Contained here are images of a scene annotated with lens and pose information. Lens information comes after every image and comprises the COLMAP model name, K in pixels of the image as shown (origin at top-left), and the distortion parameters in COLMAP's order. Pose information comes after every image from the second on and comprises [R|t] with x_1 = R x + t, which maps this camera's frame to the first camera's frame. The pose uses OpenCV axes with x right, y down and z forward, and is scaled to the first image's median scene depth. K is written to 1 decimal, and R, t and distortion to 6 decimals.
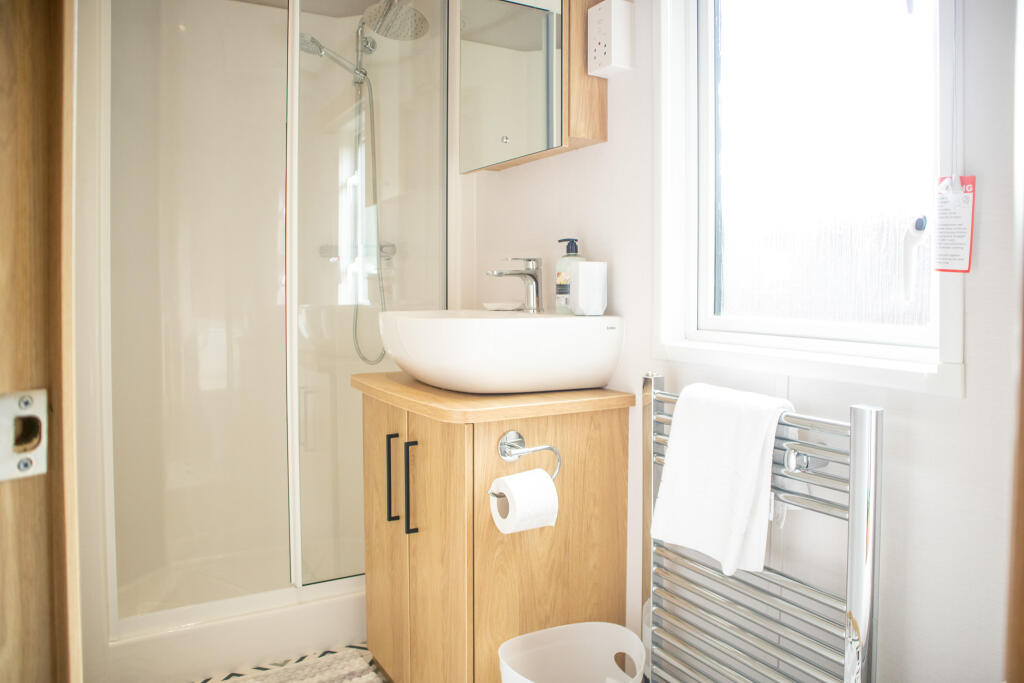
lens RADIAL K [[743.6, 0, 511.5], [0, 743.6, 300.0], [0, 0, 1]] dist [-0.000359, 0.000244]
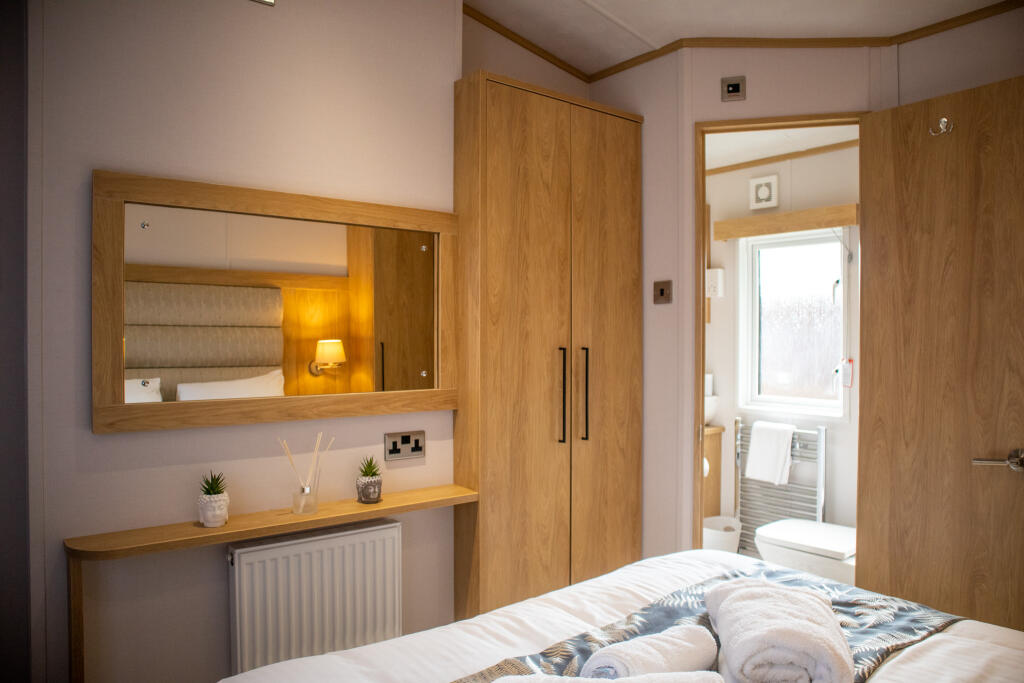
lens RADIAL K [[729.8, 0, 512.0], [0, 729.8, 341.5], [0, 0, 1]] dist [-0.048969, -0.001943]
pose [[0.989506, -0.005520, 0.144388, -1.178567], [0.007636, 0.999871, -0.014103, -0.173543], [-0.144292, 0.015058, 0.989421, -1.730717]]
